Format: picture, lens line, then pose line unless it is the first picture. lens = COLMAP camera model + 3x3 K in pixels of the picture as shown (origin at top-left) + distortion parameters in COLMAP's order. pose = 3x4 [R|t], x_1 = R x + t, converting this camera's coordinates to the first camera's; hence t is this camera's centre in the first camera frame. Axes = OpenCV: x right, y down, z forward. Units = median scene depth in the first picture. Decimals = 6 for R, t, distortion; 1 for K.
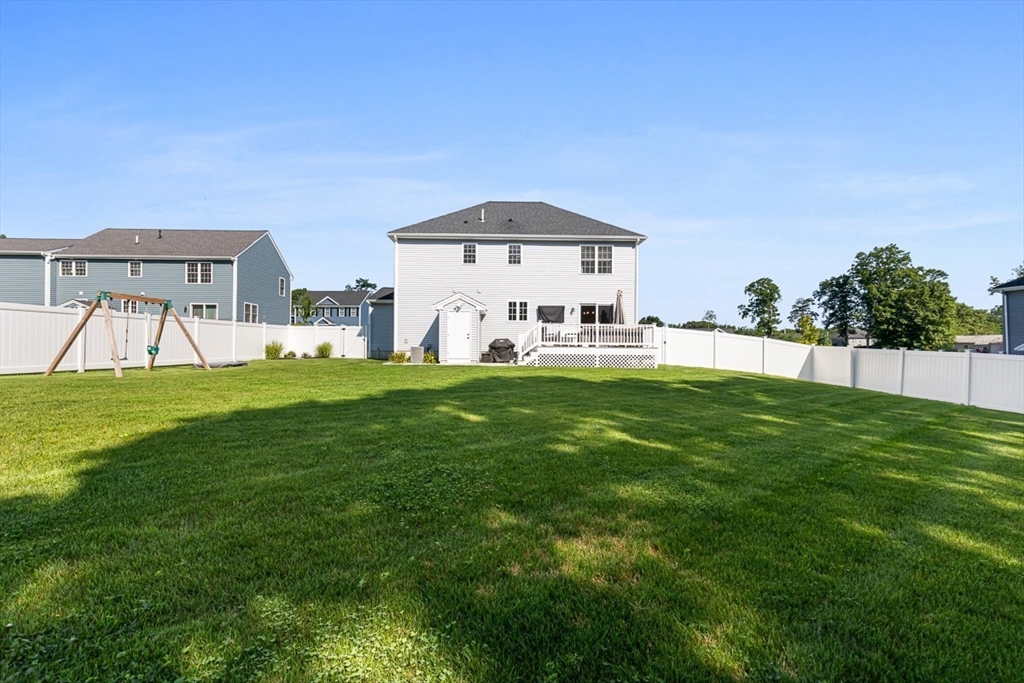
lens RADIAL K [[472.6, 0, 512.0], [0, 472.6, 341.5], [0, 0, 1]] dist [0.000153, 0.000023]
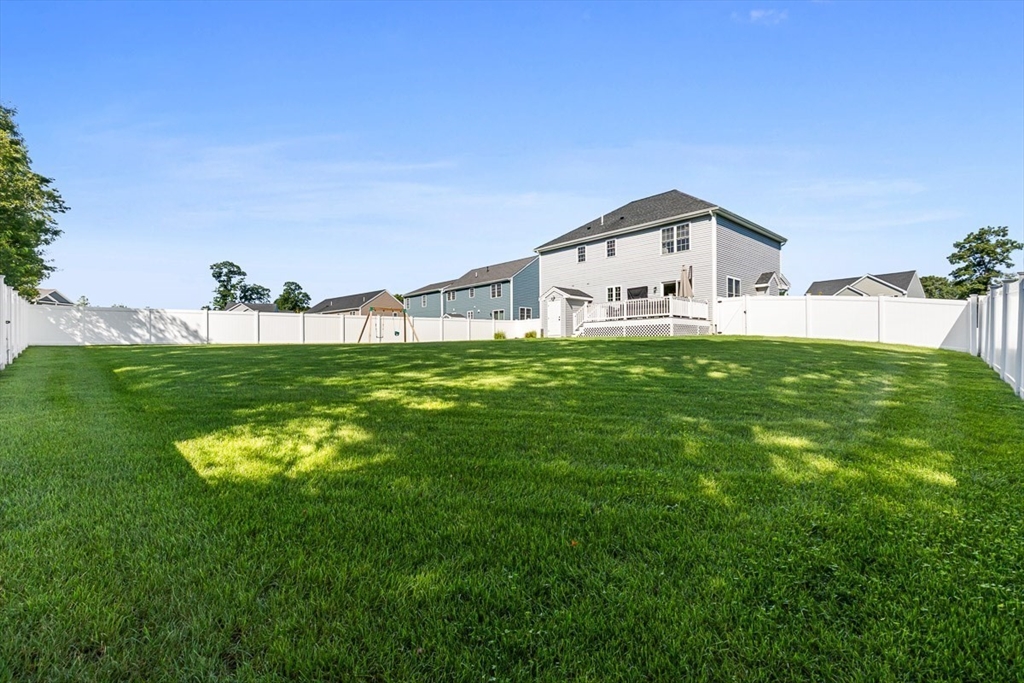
lens RADIAL K [[472.6, 0, 512.0], [0, 472.6, 341.5], [0, 0, 1]] dist [0.000153, 0.000023]
pose [[0.658842, -0.030462, -0.751665, 0.730429], [0.030413, 0.999442, -0.013847, 0.061062], [0.751667, -0.013737, 0.659400, 0.017403]]
